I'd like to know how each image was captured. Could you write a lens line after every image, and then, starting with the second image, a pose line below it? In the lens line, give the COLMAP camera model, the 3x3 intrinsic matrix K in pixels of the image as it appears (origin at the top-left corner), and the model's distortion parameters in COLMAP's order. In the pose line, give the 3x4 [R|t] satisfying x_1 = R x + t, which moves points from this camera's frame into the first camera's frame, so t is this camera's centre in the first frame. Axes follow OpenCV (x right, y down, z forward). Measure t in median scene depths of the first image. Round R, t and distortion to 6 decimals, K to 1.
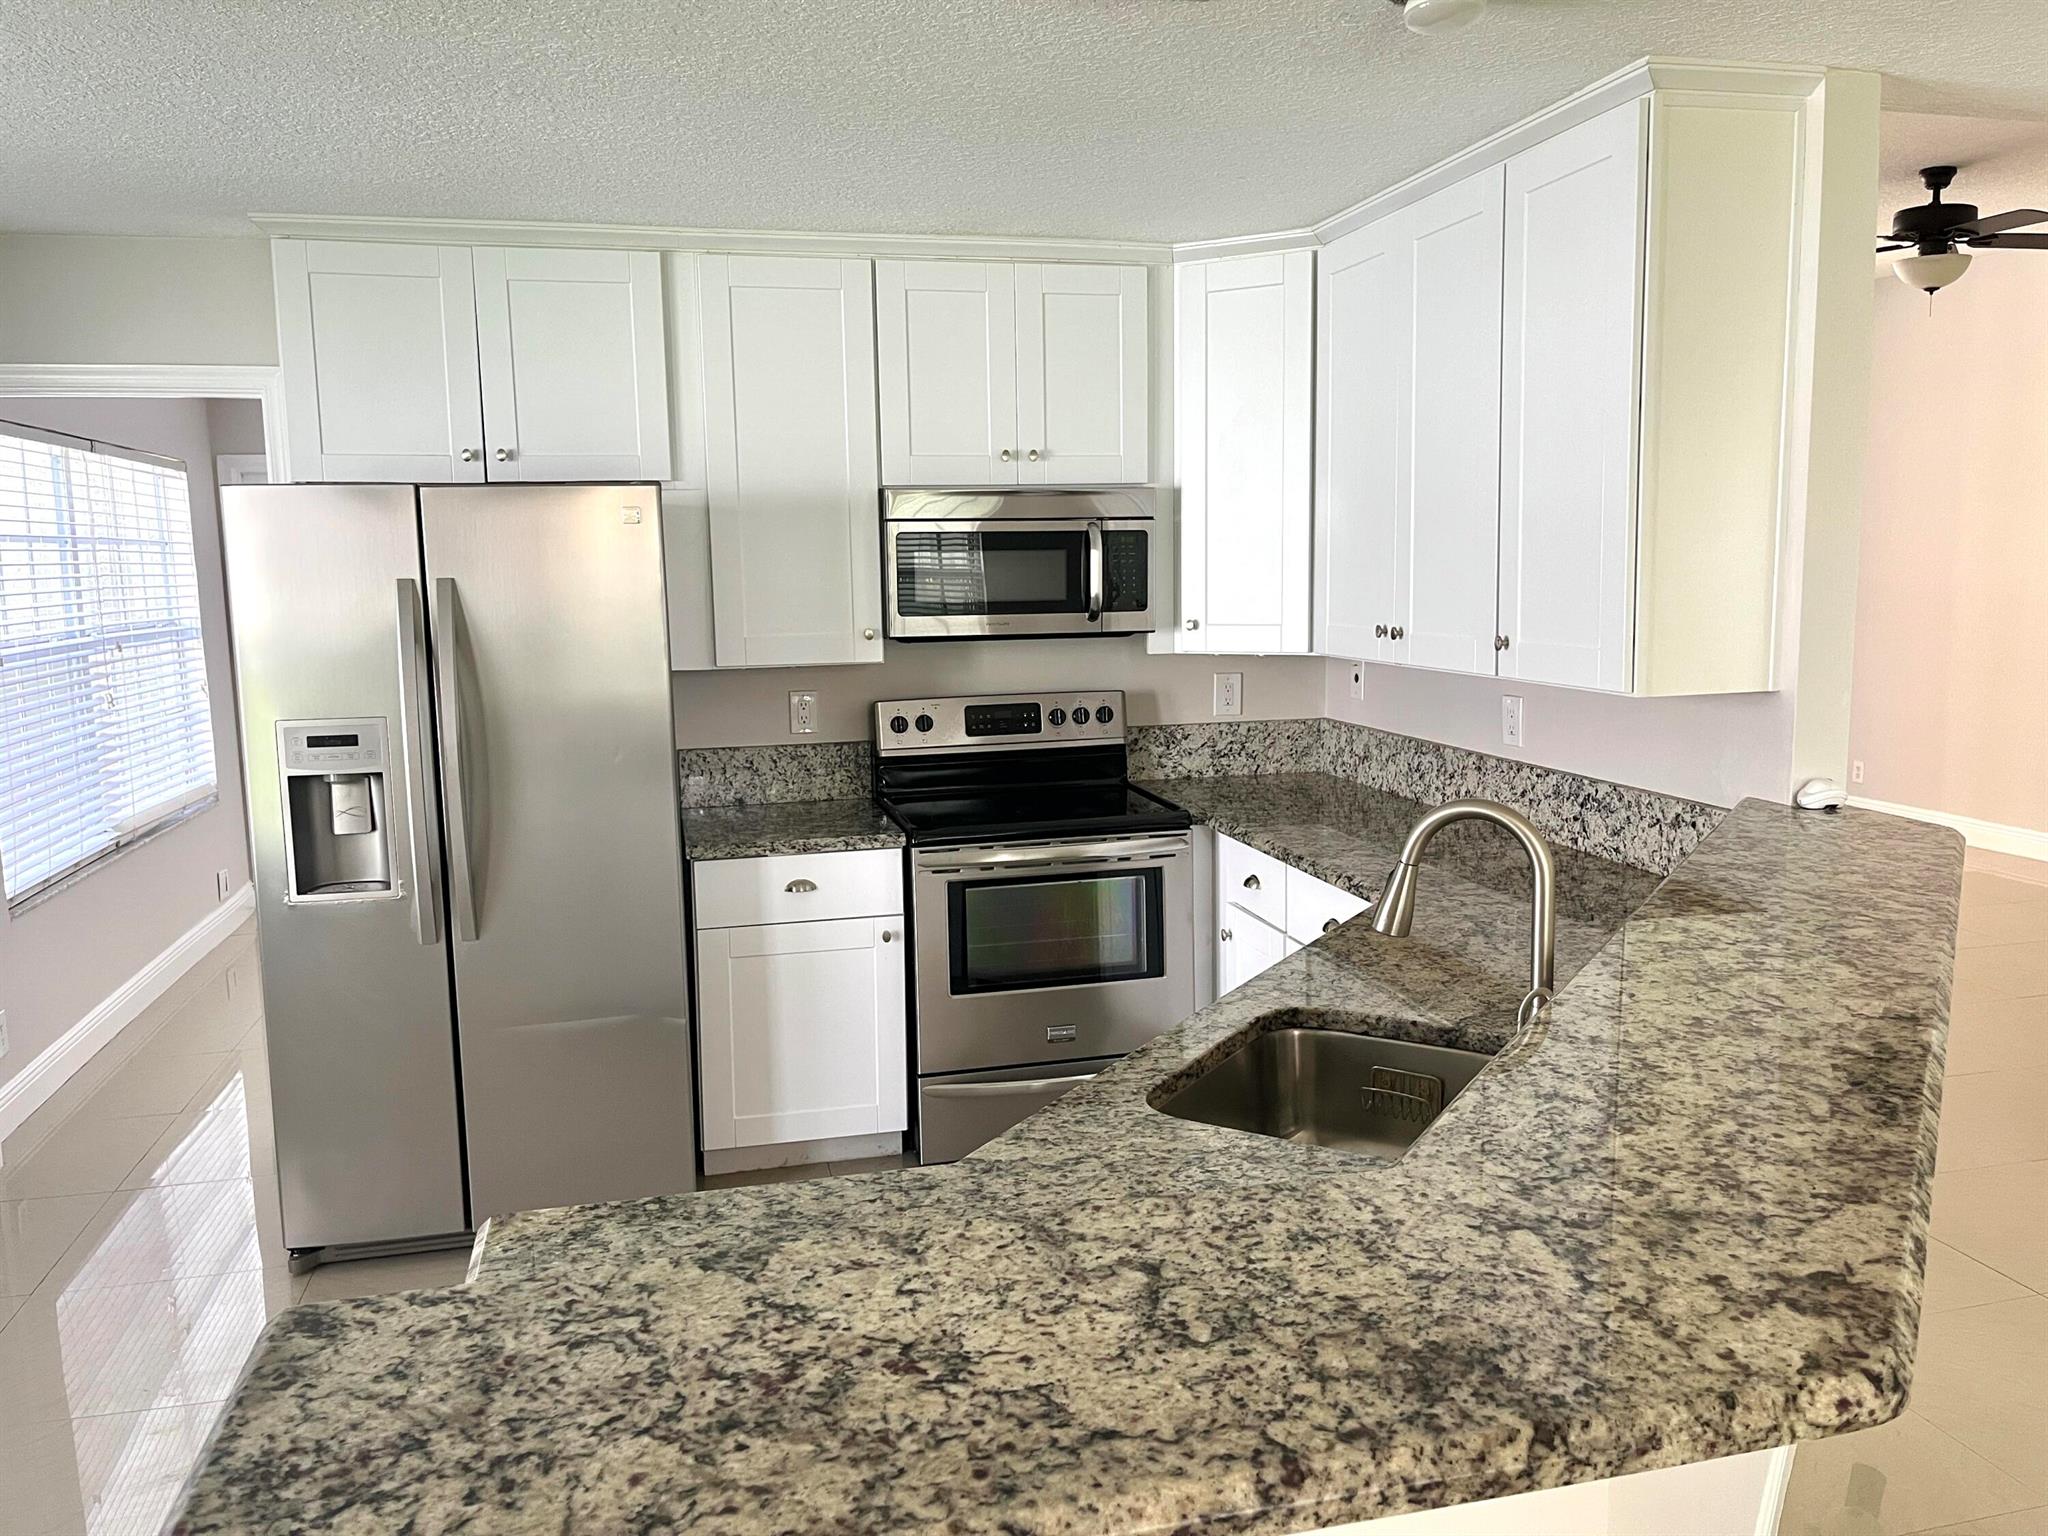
lens RADIAL K [[1571.7, 0, 1024.0], [0, 1571.7, 768.0], [0, 0, 1]] dist [0.052144, -0.066705]
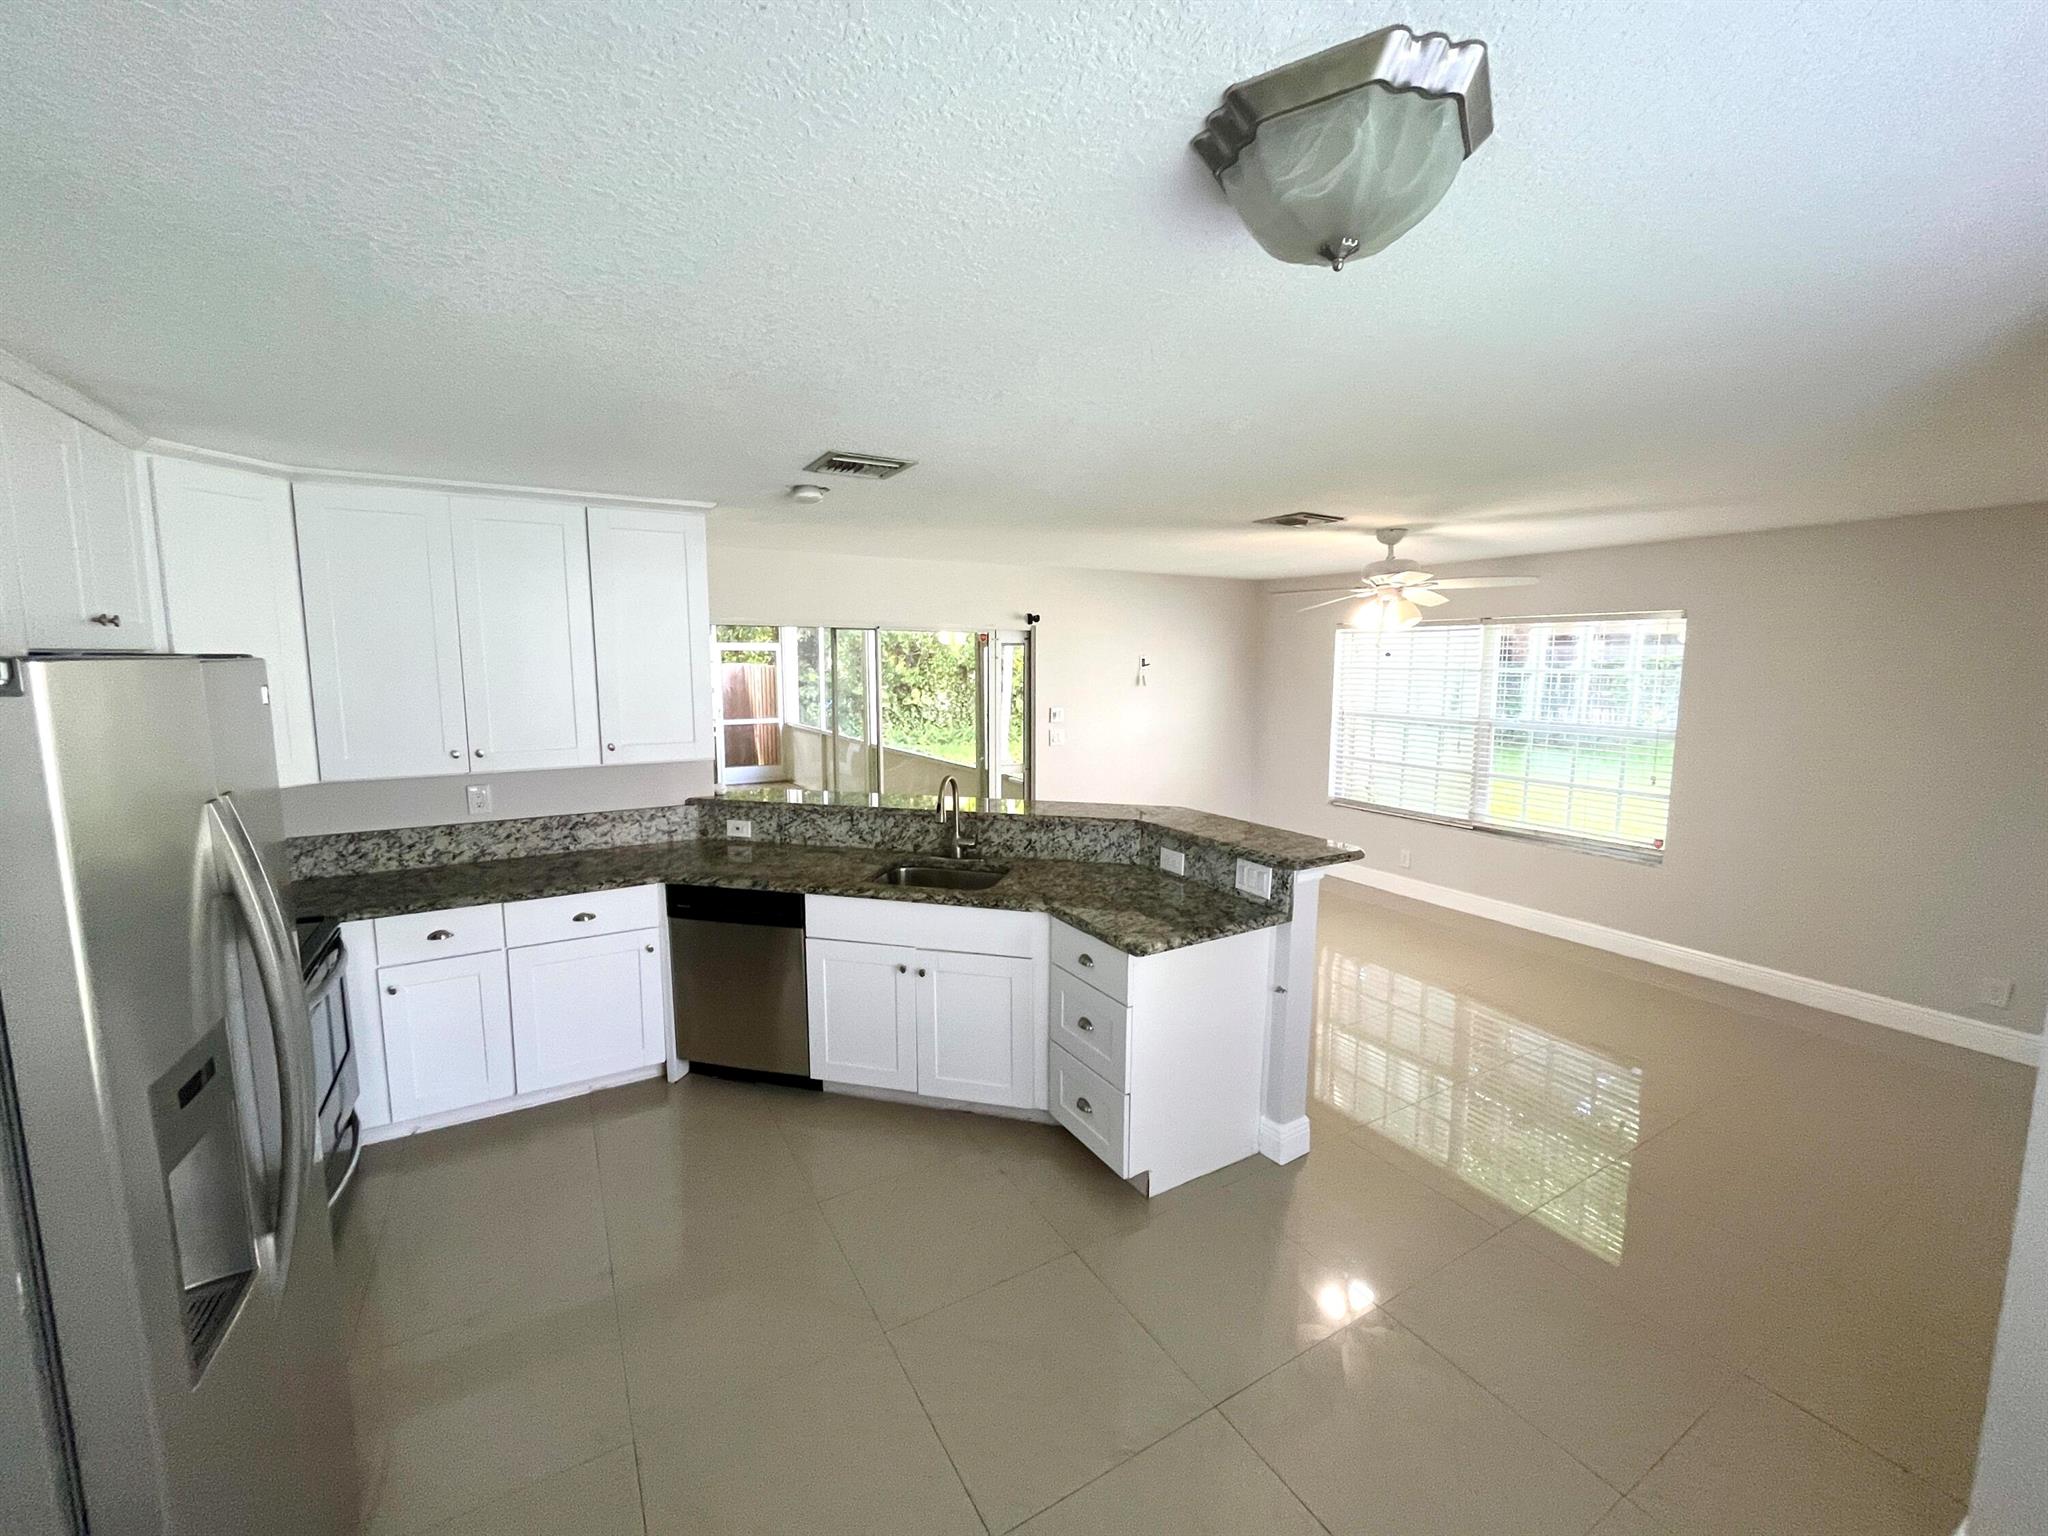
lens RADIAL K [[835.5, 0, 1024.0], [0, 835.5, 768.0], [0, 0, 1]] dist [-0.000191, -0.000017]
pose [[-0.281177, -0.115932, 0.952627, -0.769046], [0.133601, 0.978280, 0.158487, -0.136464], [-0.950310, 0.171835, -0.259582, 0.699739]]
